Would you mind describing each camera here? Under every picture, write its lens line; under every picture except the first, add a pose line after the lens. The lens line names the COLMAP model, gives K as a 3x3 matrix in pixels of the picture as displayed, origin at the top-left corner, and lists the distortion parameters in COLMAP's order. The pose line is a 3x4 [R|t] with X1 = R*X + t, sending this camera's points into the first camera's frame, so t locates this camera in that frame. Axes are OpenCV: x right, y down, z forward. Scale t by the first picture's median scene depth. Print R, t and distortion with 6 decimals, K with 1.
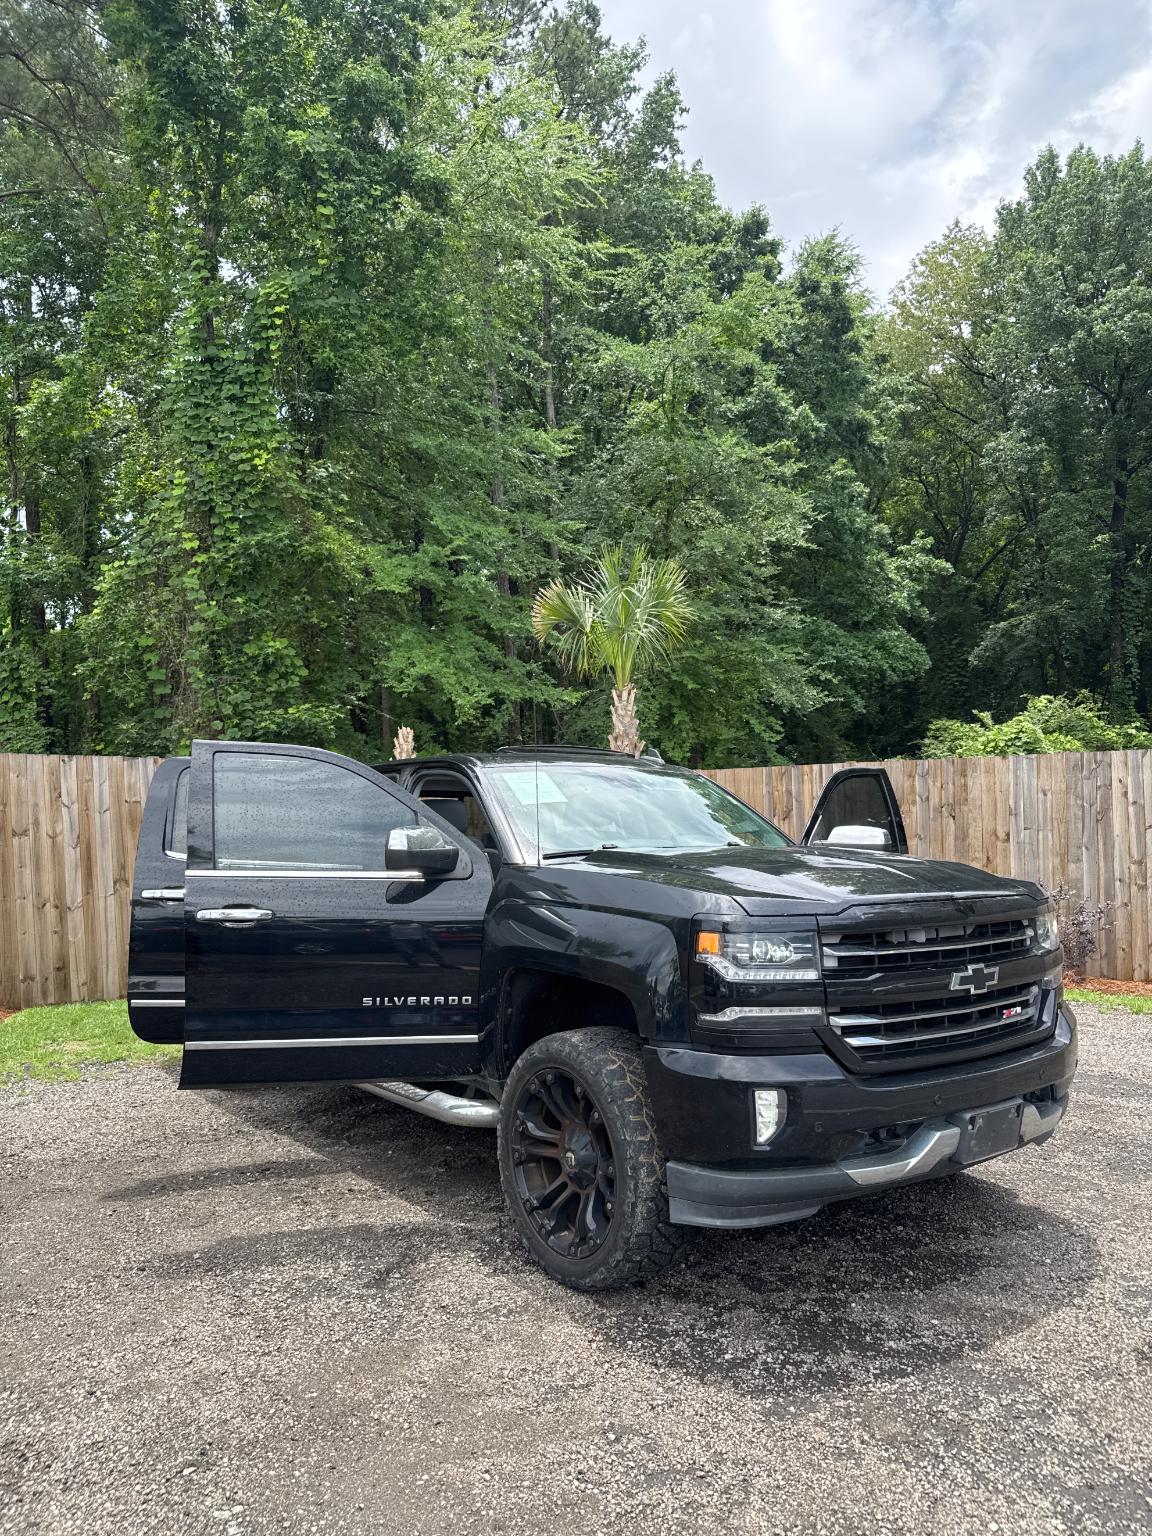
lens RADIAL K [[1201.9, 0, 576.0], [0, 1201.9, 768.0], [0, 0, 1]] dist [0.004906, -0.054282]
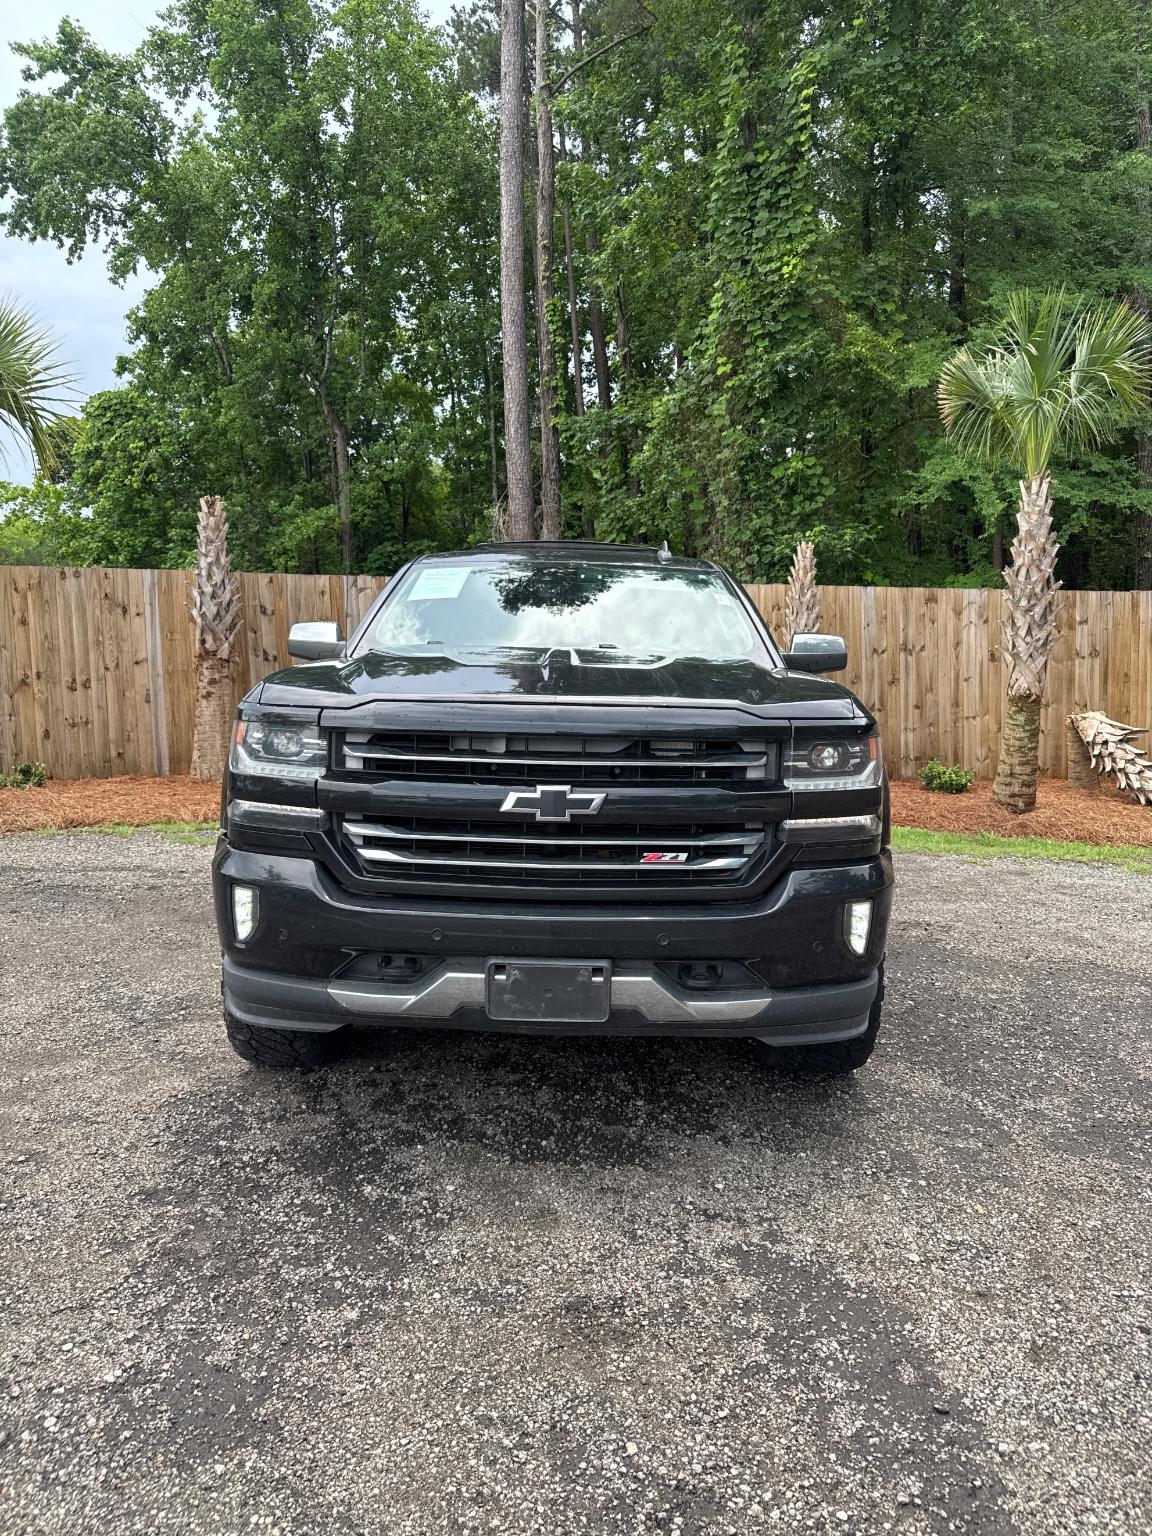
lens RADIAL K [[1188.8, 0, 574.9], [0, 1188.8, 794.4], [0, 0, 1]] dist [0.023126, -0.050221]
pose [[0.757449, 0.087092, -0.647060, 0.262457], [0.012011, 0.989037, 0.147180, 0.017181], [0.652784, -0.119253, 0.748099, 0.132522]]
